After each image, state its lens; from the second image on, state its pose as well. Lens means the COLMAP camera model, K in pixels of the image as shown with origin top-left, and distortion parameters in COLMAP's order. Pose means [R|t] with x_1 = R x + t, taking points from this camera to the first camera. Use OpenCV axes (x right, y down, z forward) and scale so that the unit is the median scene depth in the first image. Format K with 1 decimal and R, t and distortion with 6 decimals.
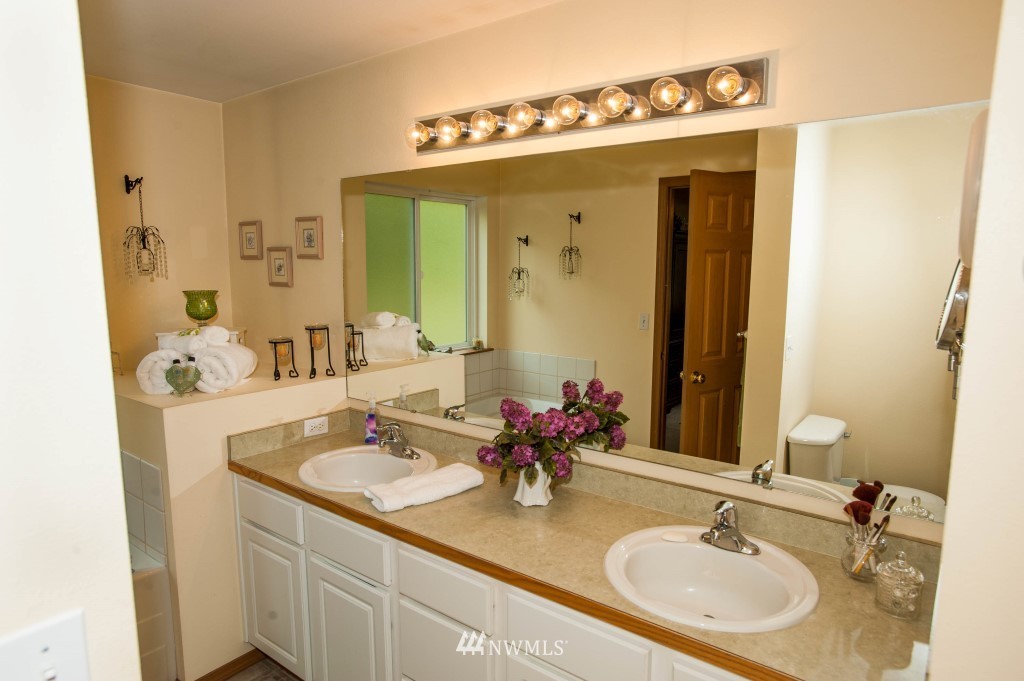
lens RADIAL K [[611.2, 0, 512.0], [0, 611.2, 340.5], [0, 0, 1]] dist [-0.002226, -0.000409]
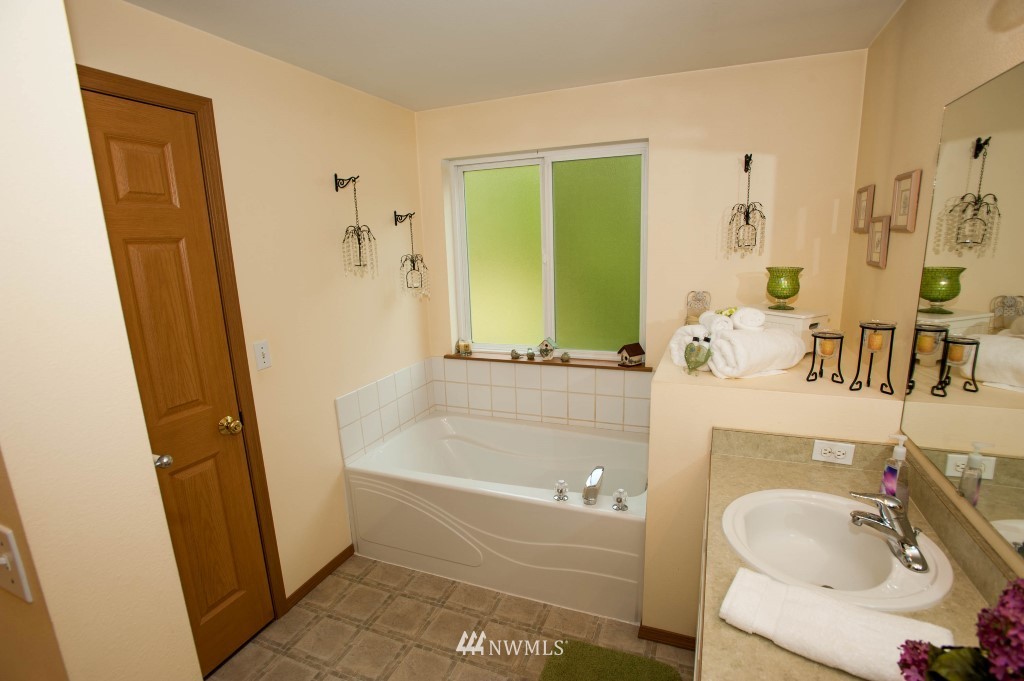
lens RADIAL K [[493.3, 0, 512.0], [0, 493.3, 340.5], [0, 0, 1]] dist [-0.062306, 0.025001]
pose [[0.259301, 0.182193, -0.948456, 0.121429], [-0.089355, 0.982359, 0.164276, -0.059481], [0.961654, 0.042152, 0.271006, 0.418420]]
